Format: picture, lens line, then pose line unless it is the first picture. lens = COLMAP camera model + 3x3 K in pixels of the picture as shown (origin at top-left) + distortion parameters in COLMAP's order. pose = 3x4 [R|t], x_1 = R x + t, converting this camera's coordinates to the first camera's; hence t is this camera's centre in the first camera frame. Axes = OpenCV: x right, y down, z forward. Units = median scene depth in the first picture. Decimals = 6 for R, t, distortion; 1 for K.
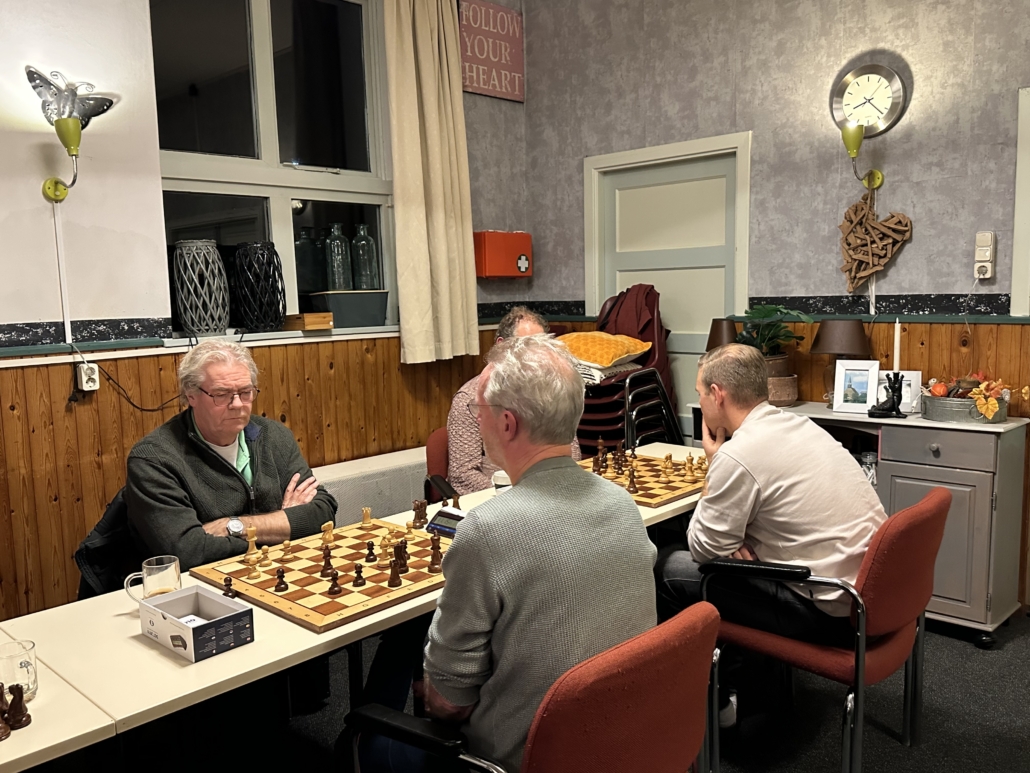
lens RADIAL K [[848.3, 0, 545.0], [0, 848.3, 397.2], [0, 0, 1]] dist [0.015737, -0.027760]
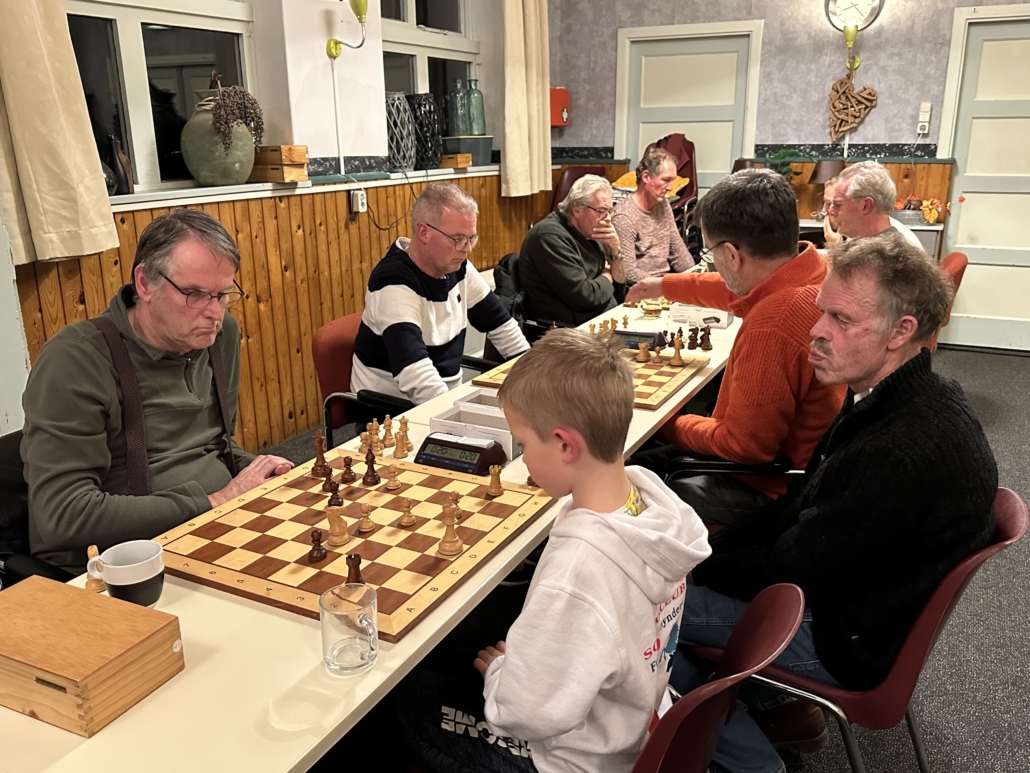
lens RADIAL K [[848.3, 0, 555.3], [0, 848.3, 411.5], [0, 0, 1]] dist [0.015737, -0.027760]
pose [[0.952292, -0.080868, 0.294278, -0.568687], [0.025438, 0.981932, 0.187518, 0.047564], [-0.304125, -0.171086, 0.937143, -0.317596]]
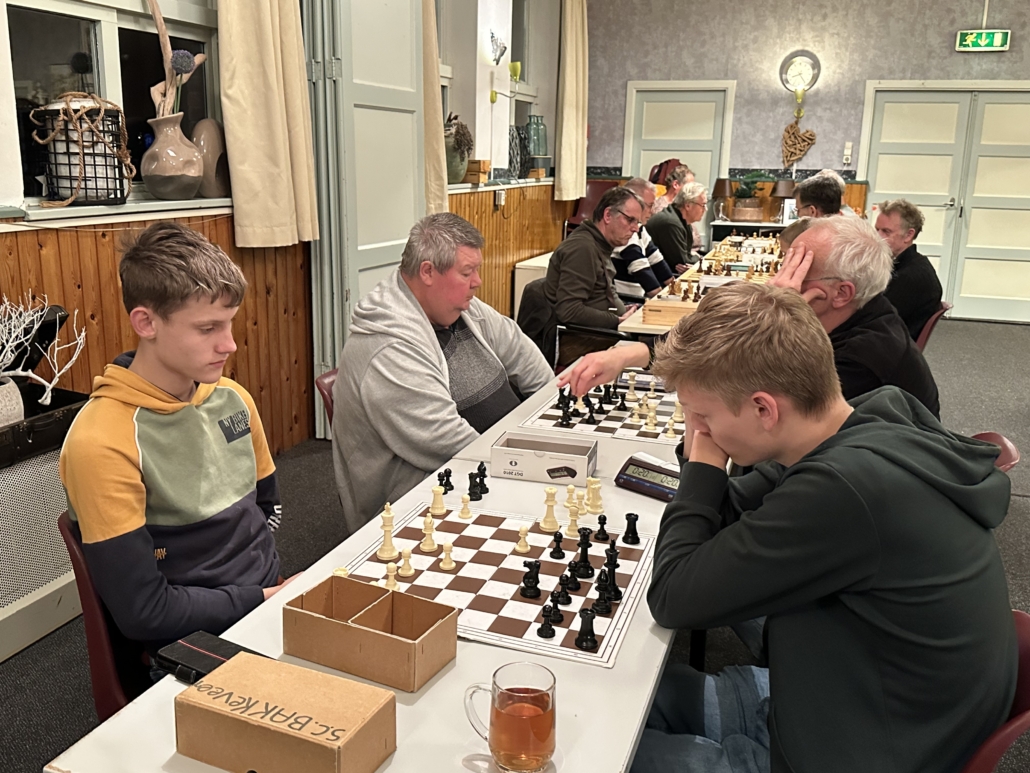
lens RADIAL K [[954.4, 0, 543.3], [0, 954.4, 409.7], [0, 0, 1]] dist [0.009813, 0.000000]
pose [[0.890016, -0.077653, 0.449267, -1.256033], [0.018186, 0.990651, 0.135201, 0.136364], [-0.455566, -0.112161, 0.883108, -0.857692]]
